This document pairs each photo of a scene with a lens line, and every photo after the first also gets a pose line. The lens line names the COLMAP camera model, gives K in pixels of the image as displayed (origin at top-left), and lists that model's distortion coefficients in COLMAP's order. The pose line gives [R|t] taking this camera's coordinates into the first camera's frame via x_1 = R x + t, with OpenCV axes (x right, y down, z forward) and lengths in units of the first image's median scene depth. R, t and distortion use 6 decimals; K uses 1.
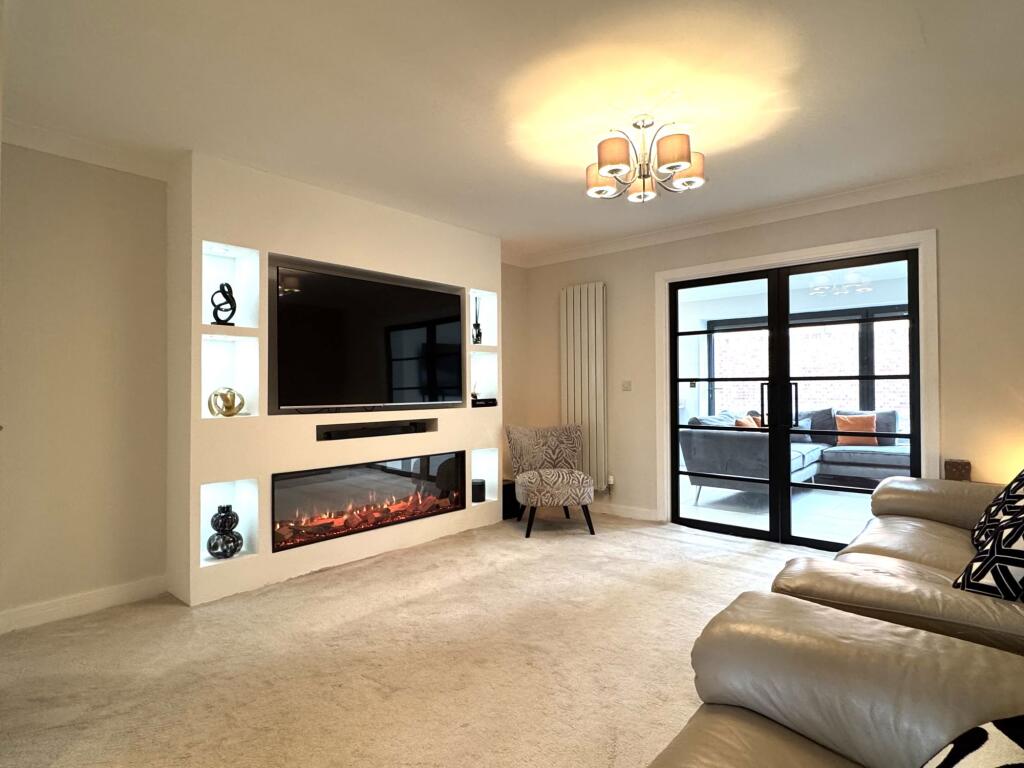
lens RADIAL K [[568.7, 0, 512.0], [0, 568.7, 384.0], [0, 0, 1]] dist [-0.000022, 0.000297]
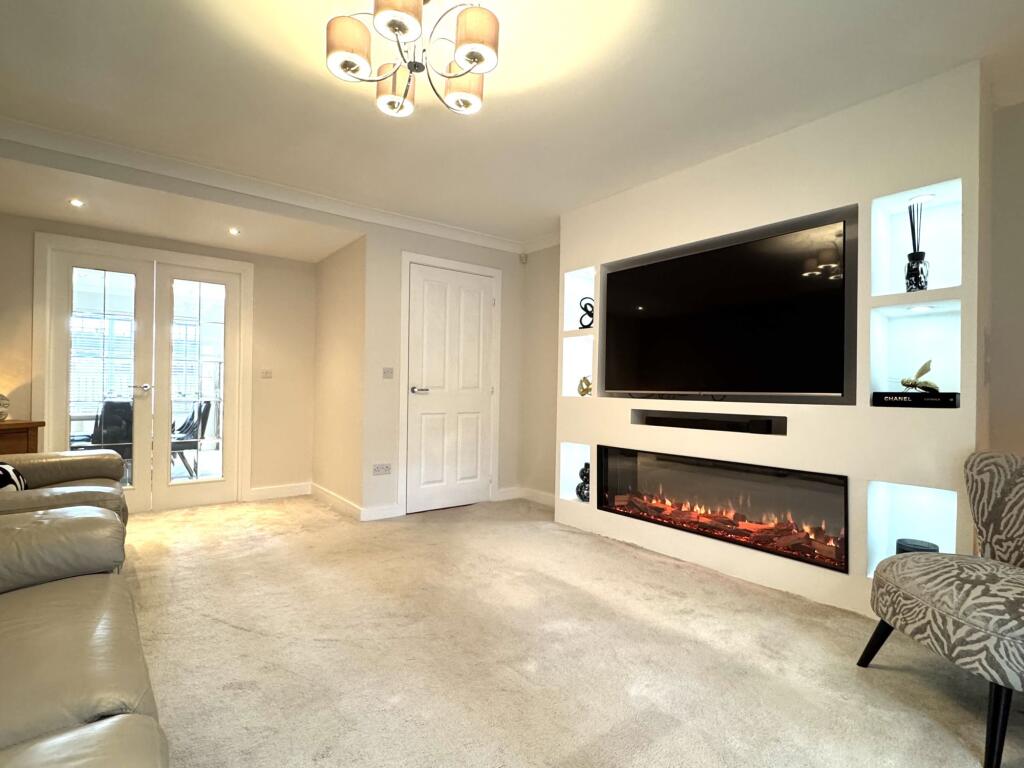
lens RADIAL K [[504.2, 0, 512.0], [0, 504.2, 384.0], [0, 0, 1]] dist [-0.001640, -0.000490]
pose [[-0.179982, -0.001055, -0.983669, 0.581250], [-0.004503, 0.999990, -0.000249, 0.024118], [0.983660, 0.004385, -0.179985, 0.860855]]
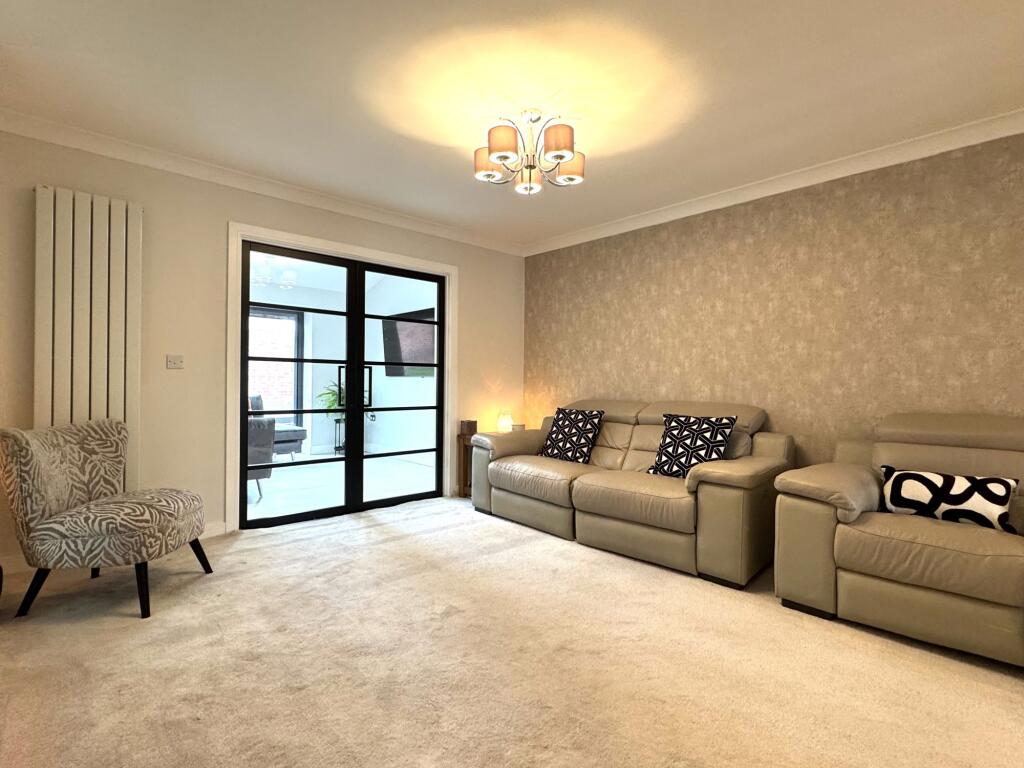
lens RADIAL K [[504.2, 0, 512.0], [0, 504.2, 384.0], [0, 0, 1]] dist [-0.001640, -0.000490]
pose [[0.094123, 0.005079, 0.995548, -0.497896], [-0.021039, 0.999774, -0.003111, 0.030512], [-0.995338, -0.020652, 0.094208, 0.650436]]
